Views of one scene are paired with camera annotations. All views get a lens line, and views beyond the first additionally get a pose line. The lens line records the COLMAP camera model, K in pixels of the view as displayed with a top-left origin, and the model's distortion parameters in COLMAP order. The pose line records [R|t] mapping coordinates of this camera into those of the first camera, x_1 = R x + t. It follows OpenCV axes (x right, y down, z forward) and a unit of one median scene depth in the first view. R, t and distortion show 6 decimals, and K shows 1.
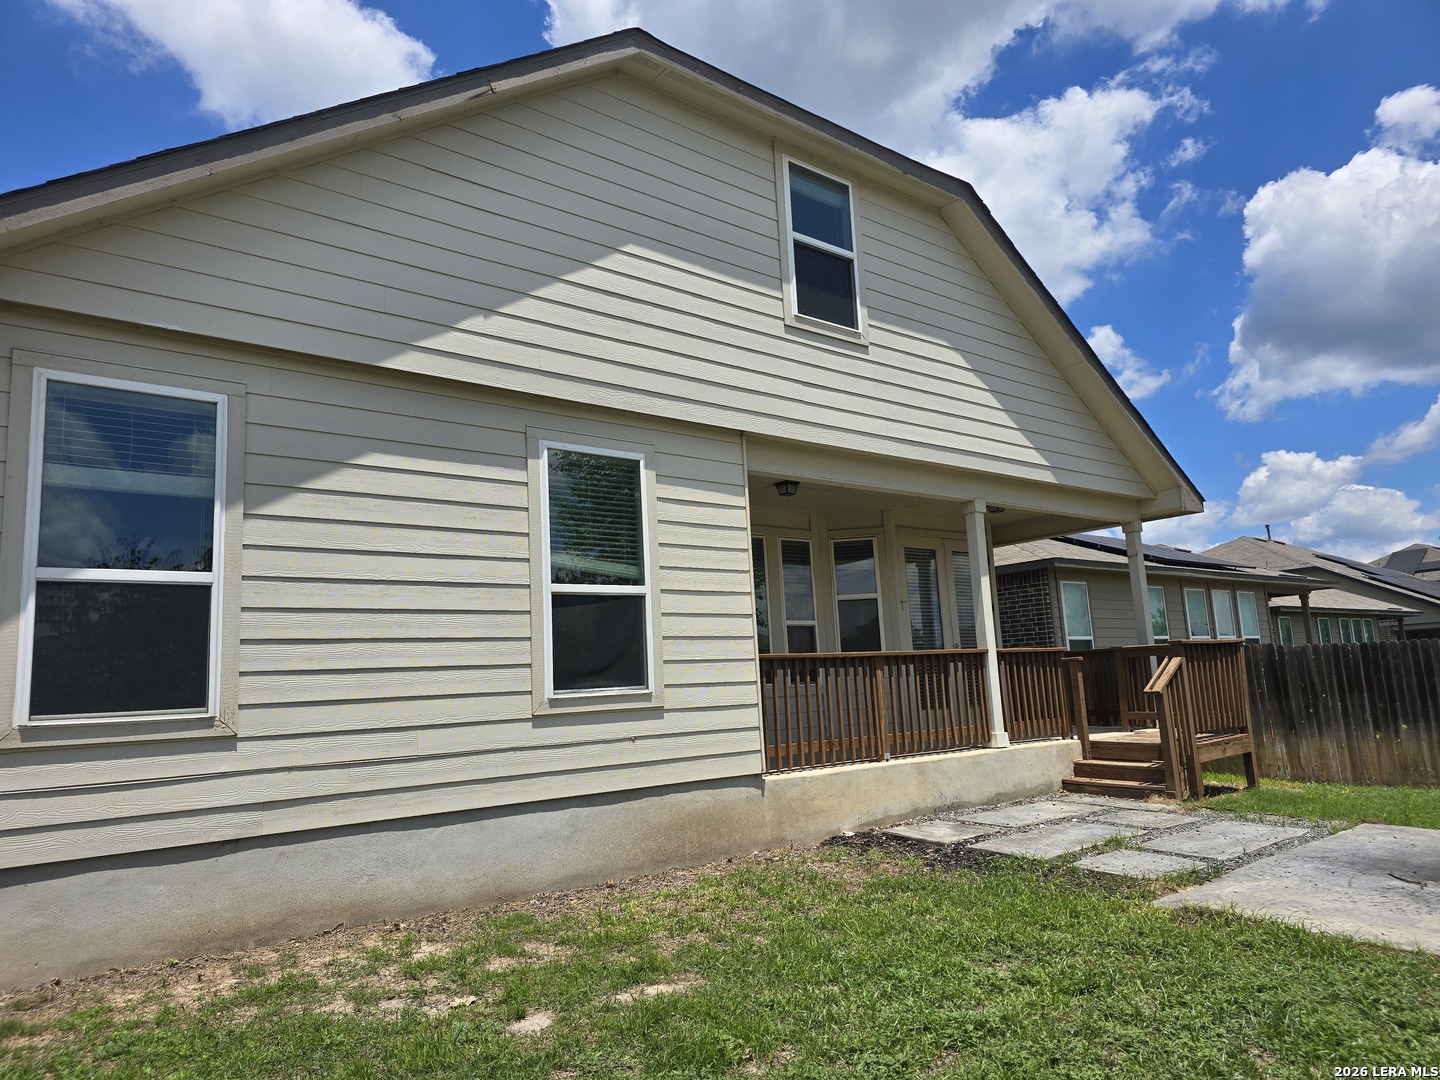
lens RADIAL K [[961.9, 0, 715.7], [0, 961.9, 541.9], [0, 0, 1]] dist [0.062770, -0.053998]
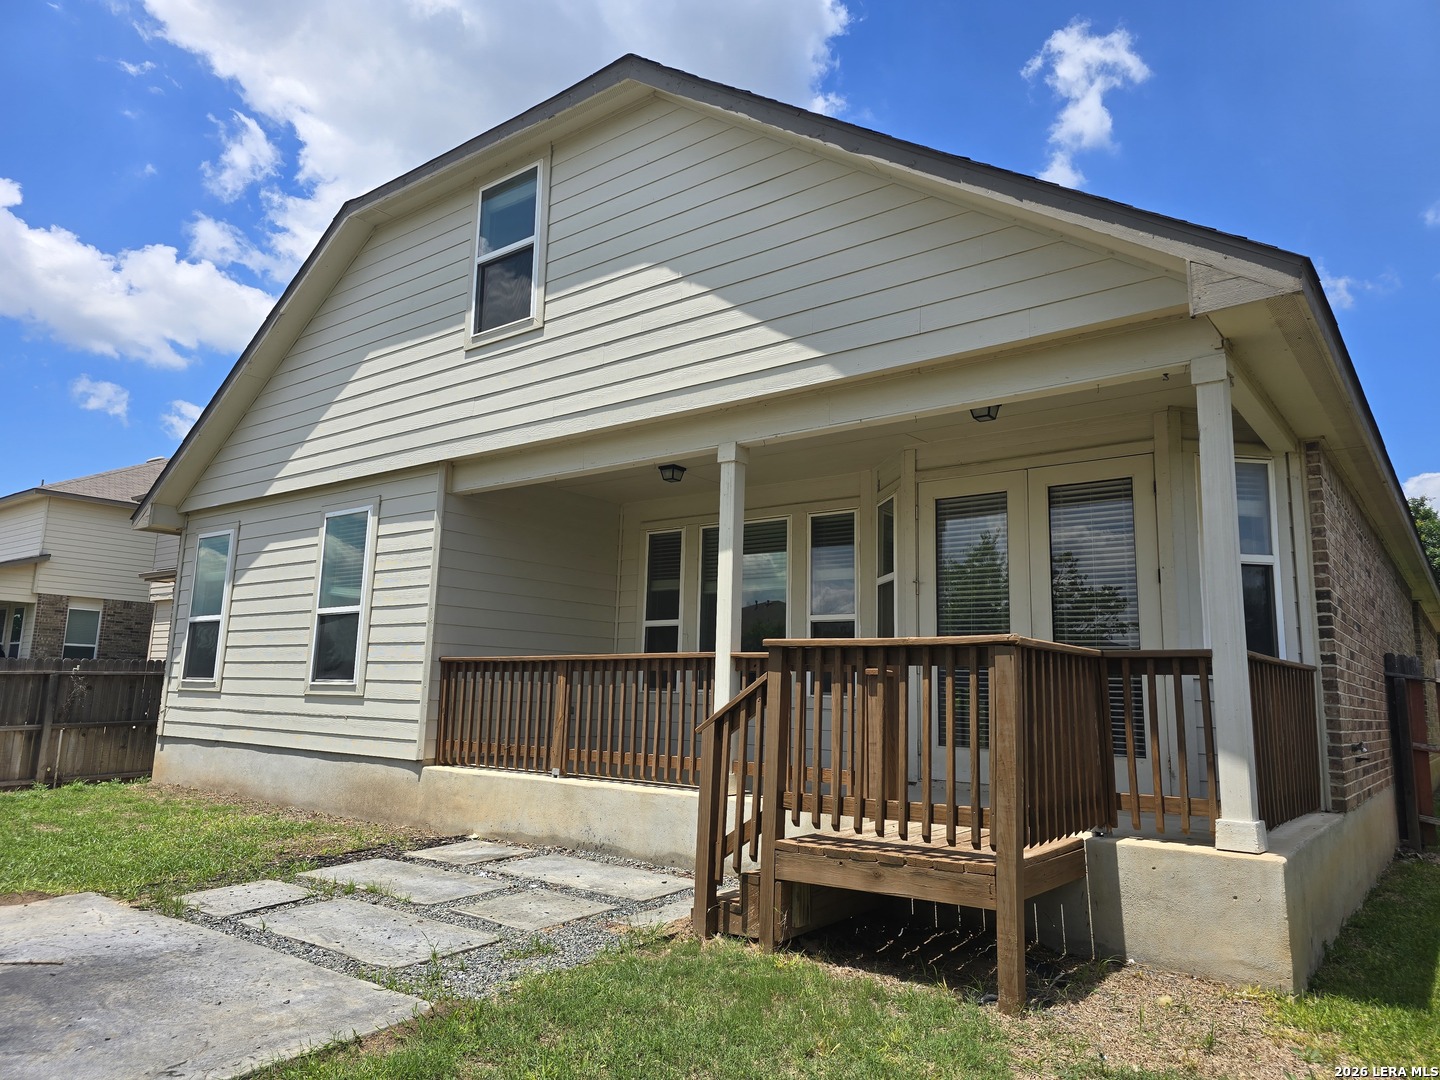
lens RADIAL K [[961.9, 0, 720.2], [0, 961.9, 535.3], [0, 0, 1]] dist [0.062770, -0.053998]
pose [[0.229137, -0.104494, -0.967769, 1.222272], [0.111619, 0.990484, -0.080519, 0.102478], [0.966973, -0.089572, 0.238620, 1.049787]]
